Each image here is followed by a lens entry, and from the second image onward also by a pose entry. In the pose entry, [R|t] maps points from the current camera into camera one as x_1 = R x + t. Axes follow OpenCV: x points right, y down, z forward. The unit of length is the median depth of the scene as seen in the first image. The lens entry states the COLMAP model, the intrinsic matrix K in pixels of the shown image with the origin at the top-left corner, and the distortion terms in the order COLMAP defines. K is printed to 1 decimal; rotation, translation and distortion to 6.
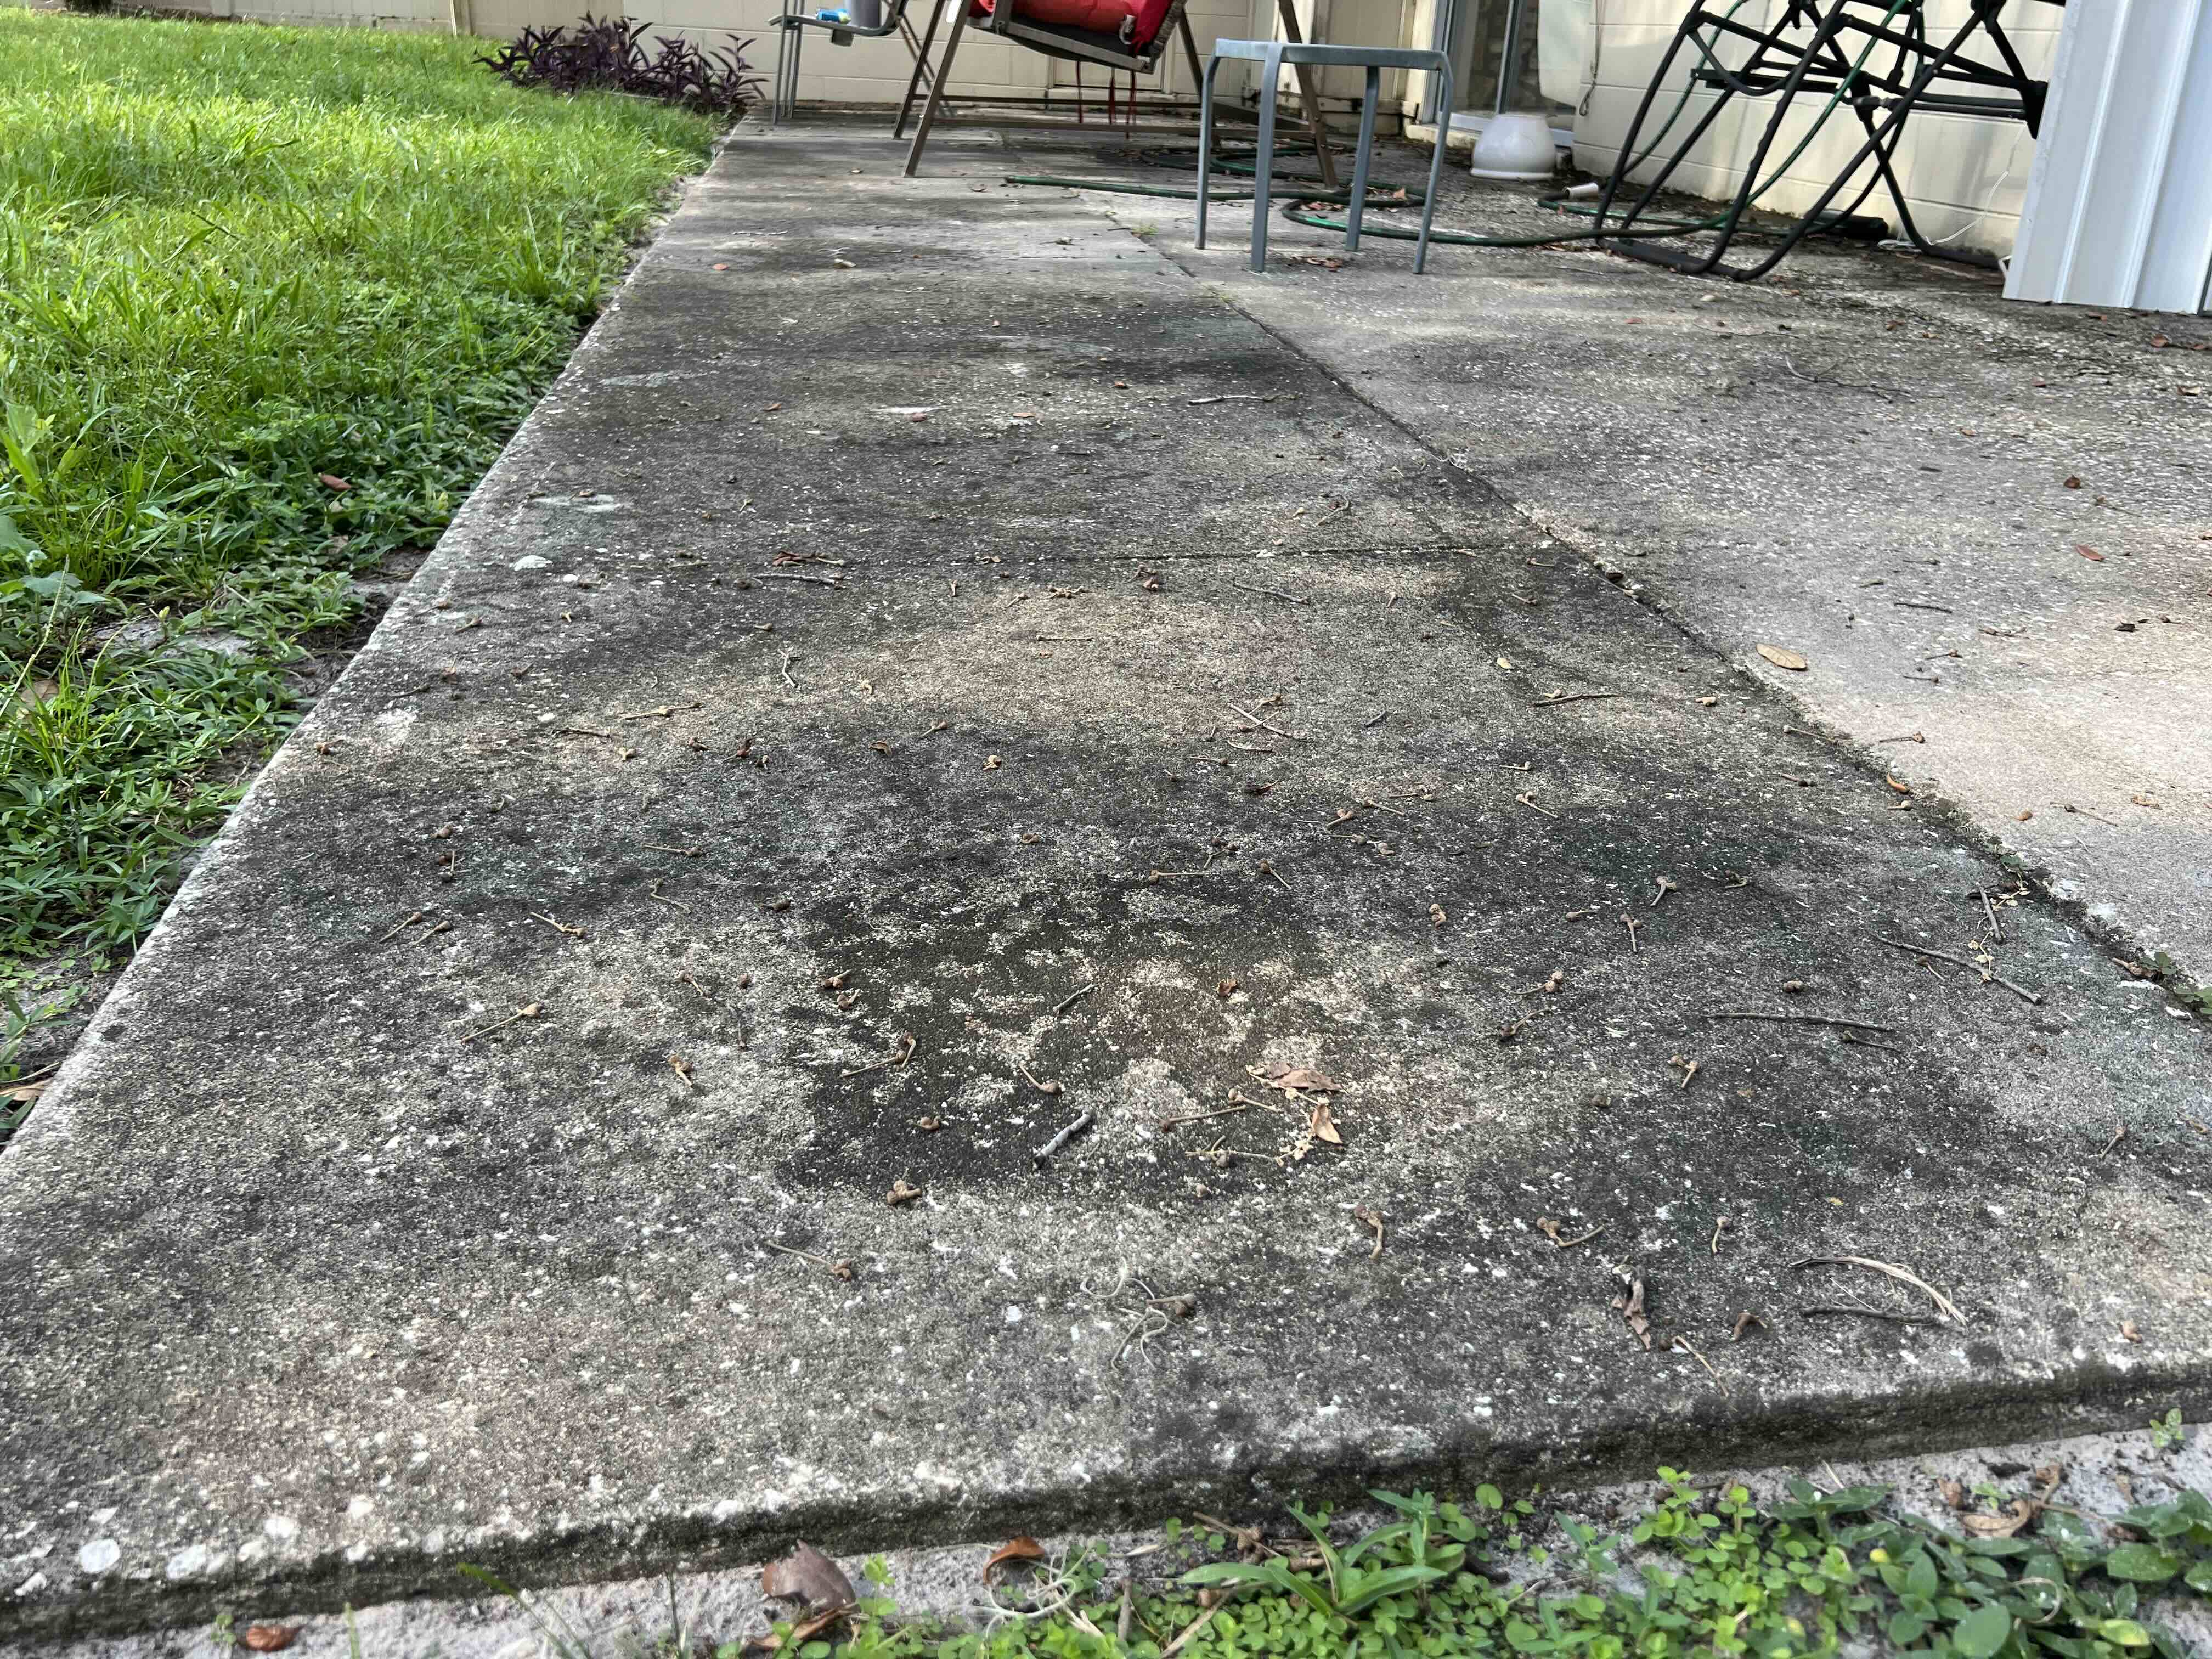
lens RADIAL K [[1681.9, 0, 1106.1], [0, 1681.9, 827.7], [0, 0, 1]] dist [0.010341, -0.003719]
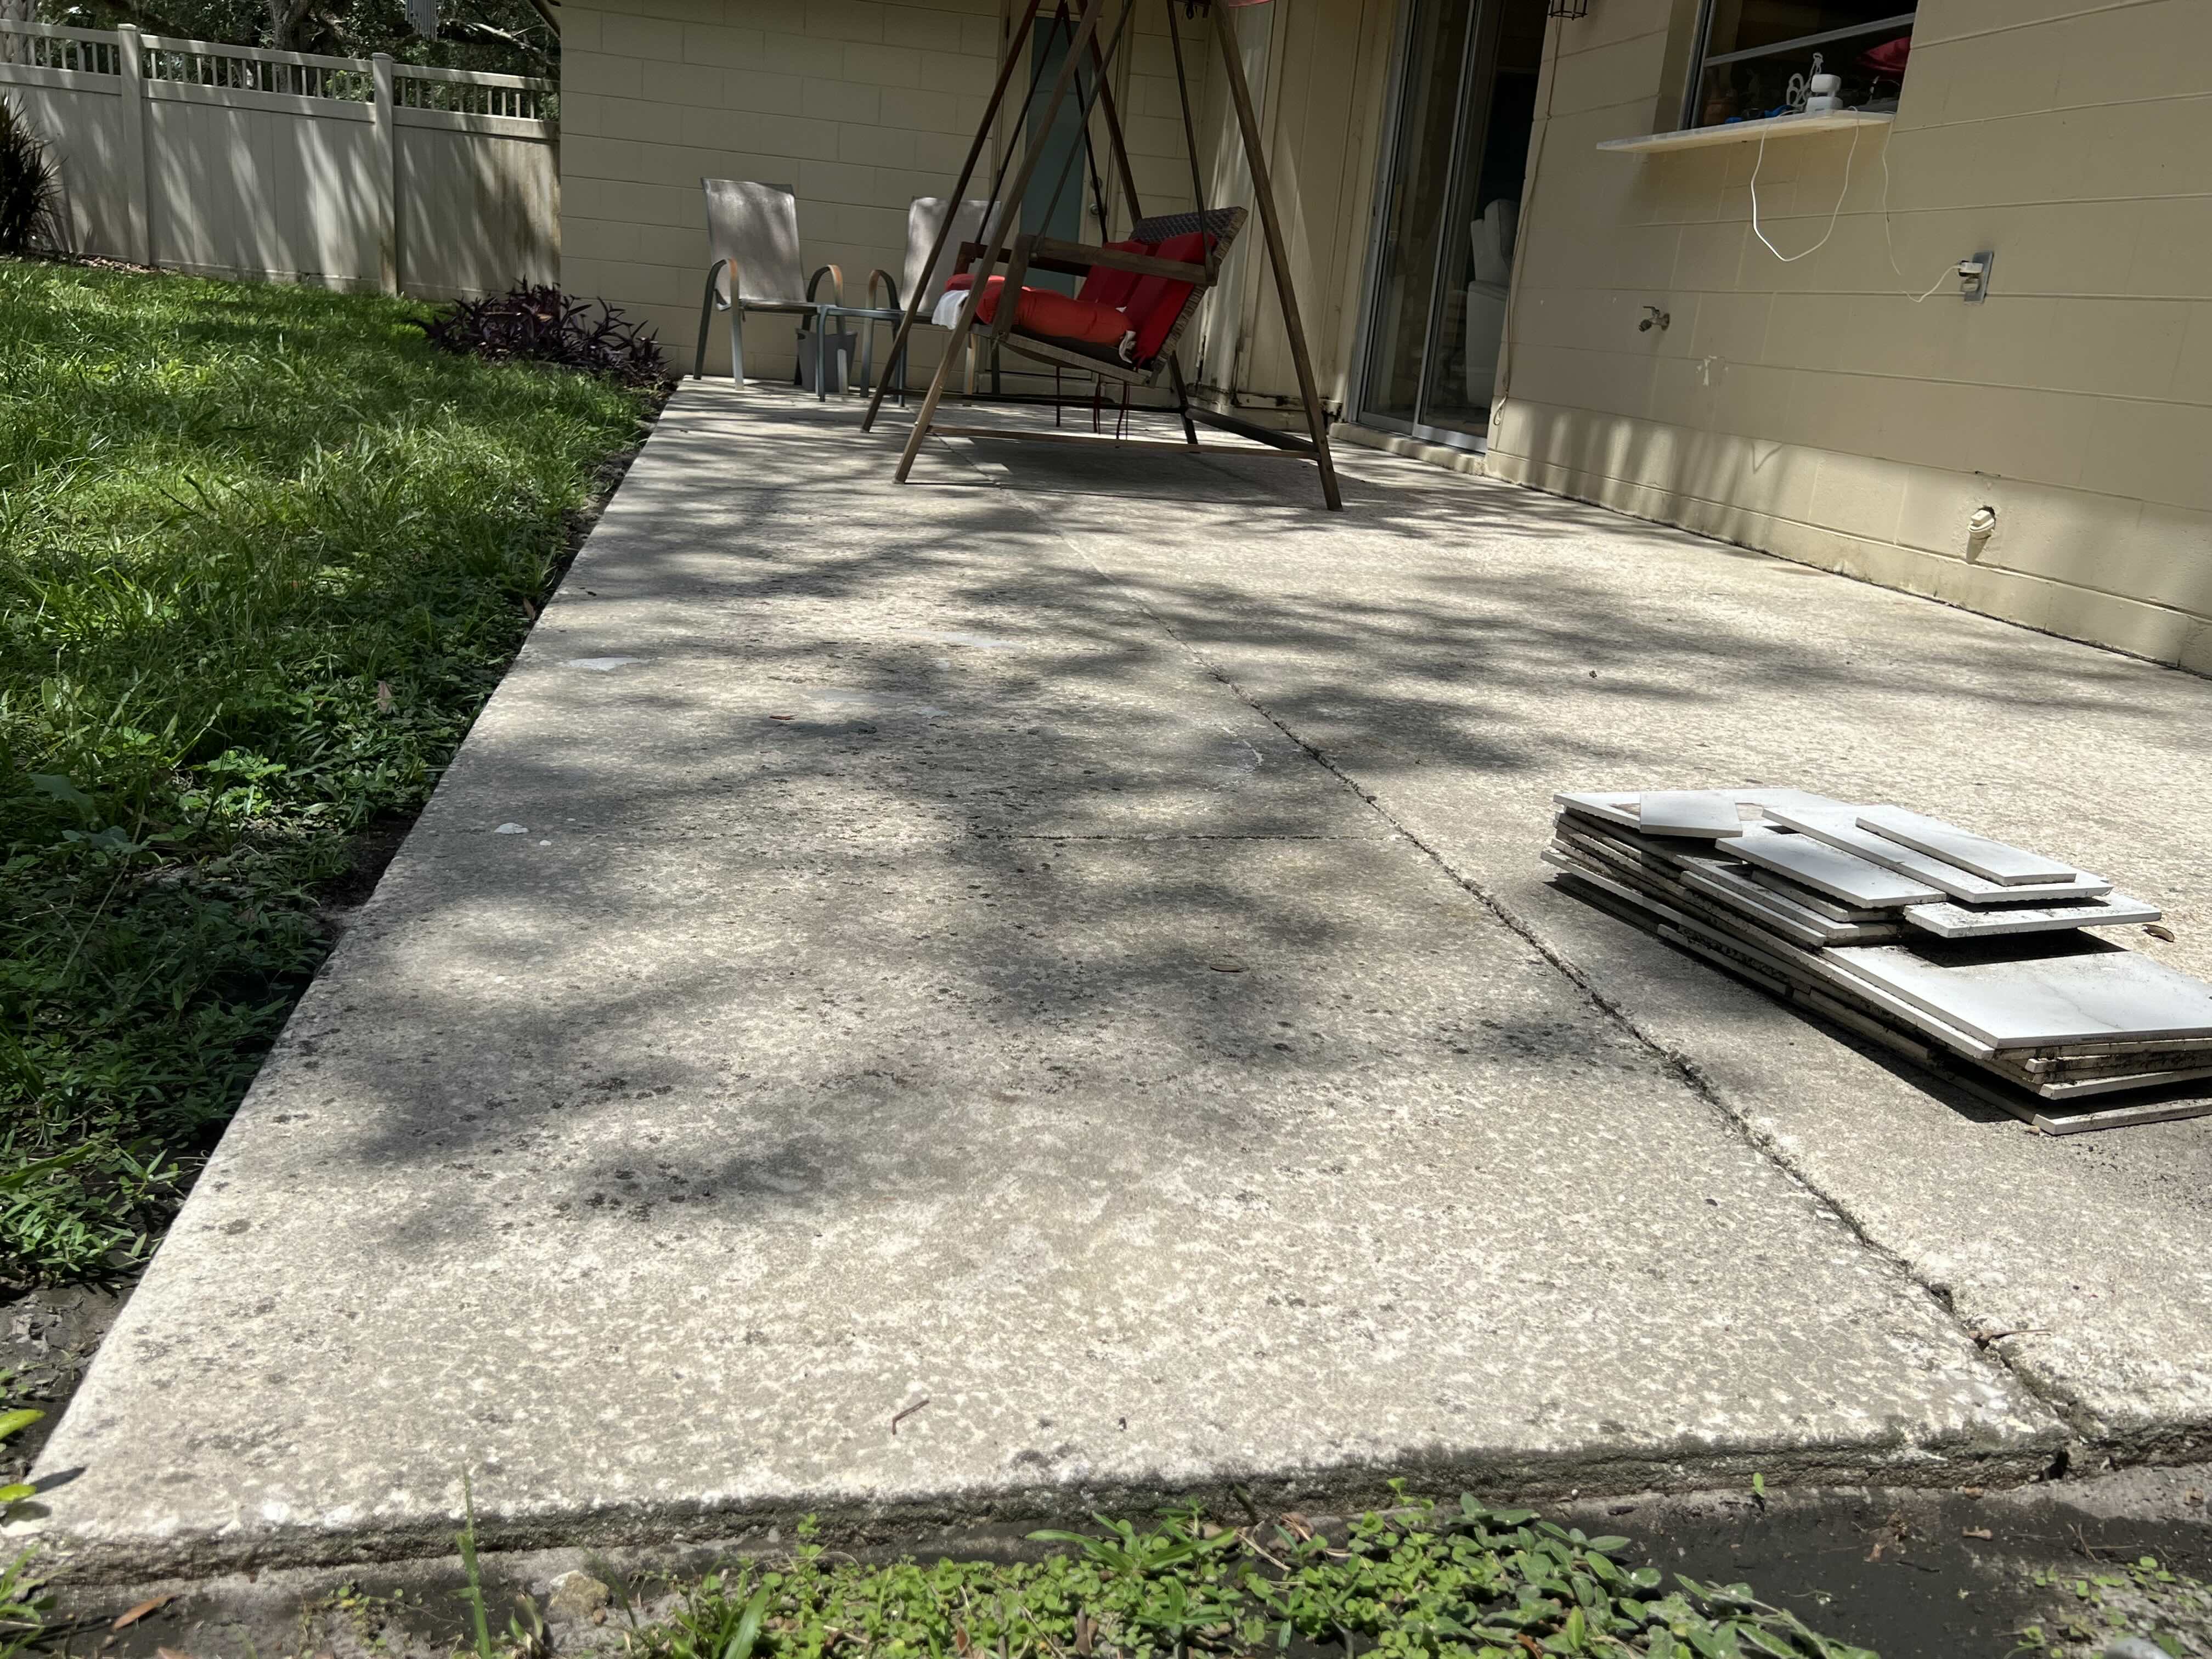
lens RADIAL K [[1780.9, 0, 1105.6], [0, 1780.9, 830.1], [0, 0, 1]] dist [0.003014, 0.000834]
pose [[0.998538, 0.028901, 0.045672, 0.024072], [-0.021210, 0.986775, -0.160705, 0.082666], [-0.049713, 0.159501, 0.985945, -0.598397]]
